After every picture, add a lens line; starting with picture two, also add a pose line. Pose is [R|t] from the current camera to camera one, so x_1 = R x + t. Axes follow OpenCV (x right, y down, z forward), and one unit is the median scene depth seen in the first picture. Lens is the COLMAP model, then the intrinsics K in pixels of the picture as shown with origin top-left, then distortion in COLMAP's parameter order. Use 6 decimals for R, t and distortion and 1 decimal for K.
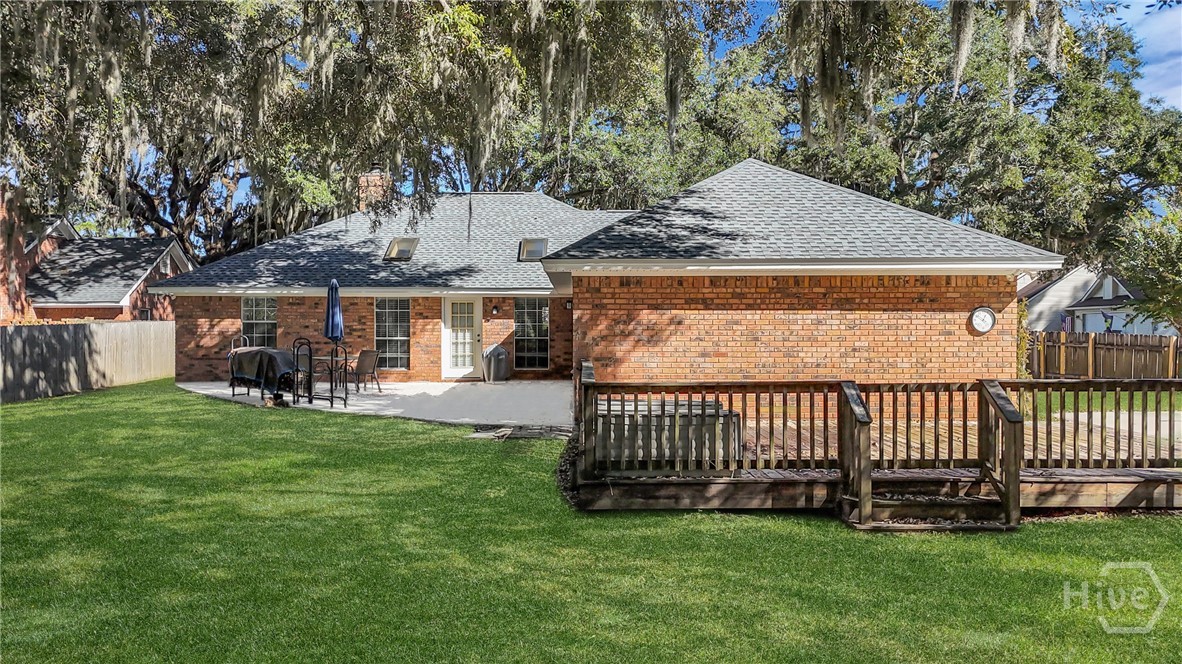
lens RADIAL K [[853.1, 0, 591.0], [0, 853.1, 332.0], [0, 0, 1]] dist [0.110186, -0.145549]
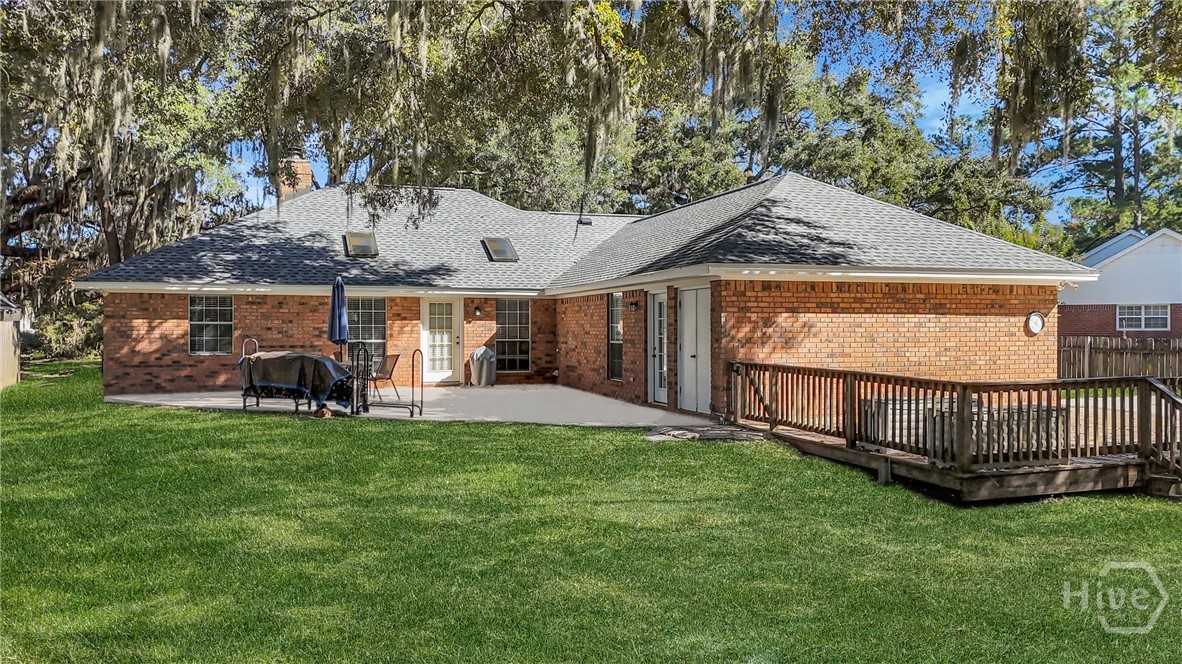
lens RADIAL K [[855.3, 0, 586.4], [0, 855.3, 334.9], [0, 0, 1]] dist [0.042827, -0.002169]
pose [[0.947535, -0.003236, 0.319637, -0.499149], [0.002313, 0.999992, 0.003266, -0.003109], [-0.319645, -0.002355, 0.947535, 0.081068]]
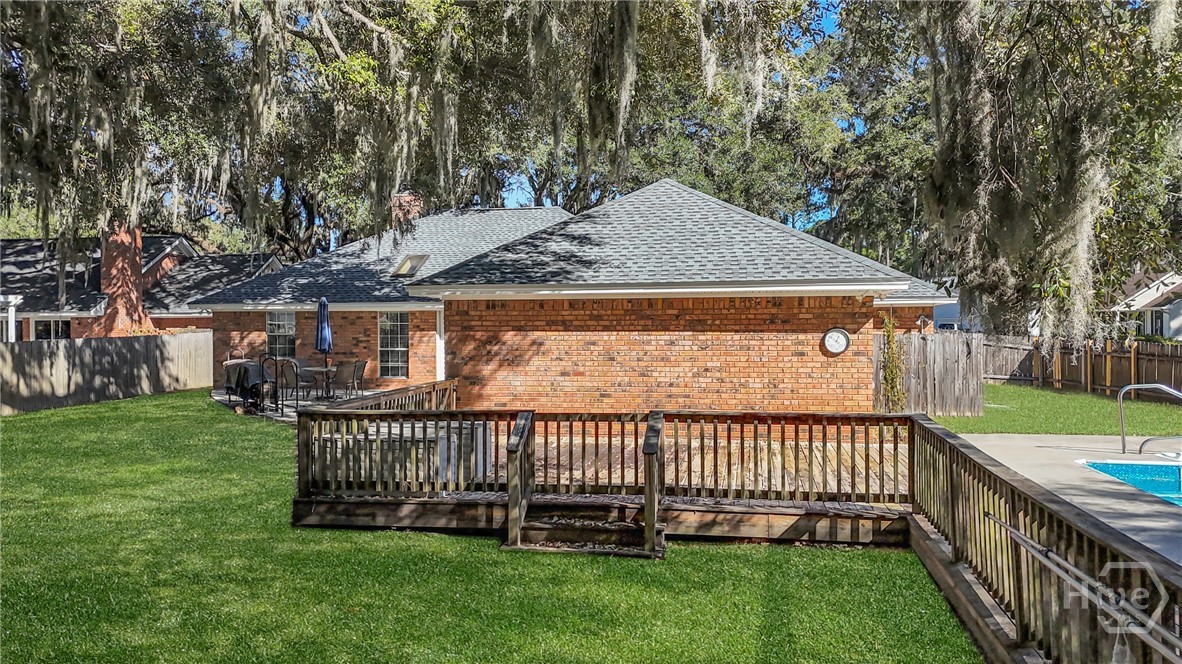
lens RADIAL K [[853.1, 0, 591.0], [0, 853.1, 332.0], [0, 0, 1]] dist [0.110186, -0.145549]
pose [[0.981129, -0.002559, -0.193339, 0.366206], [0.003253, 0.999989, 0.003273, -0.028192], [0.193328, -0.003840, 0.981127, -0.020363]]
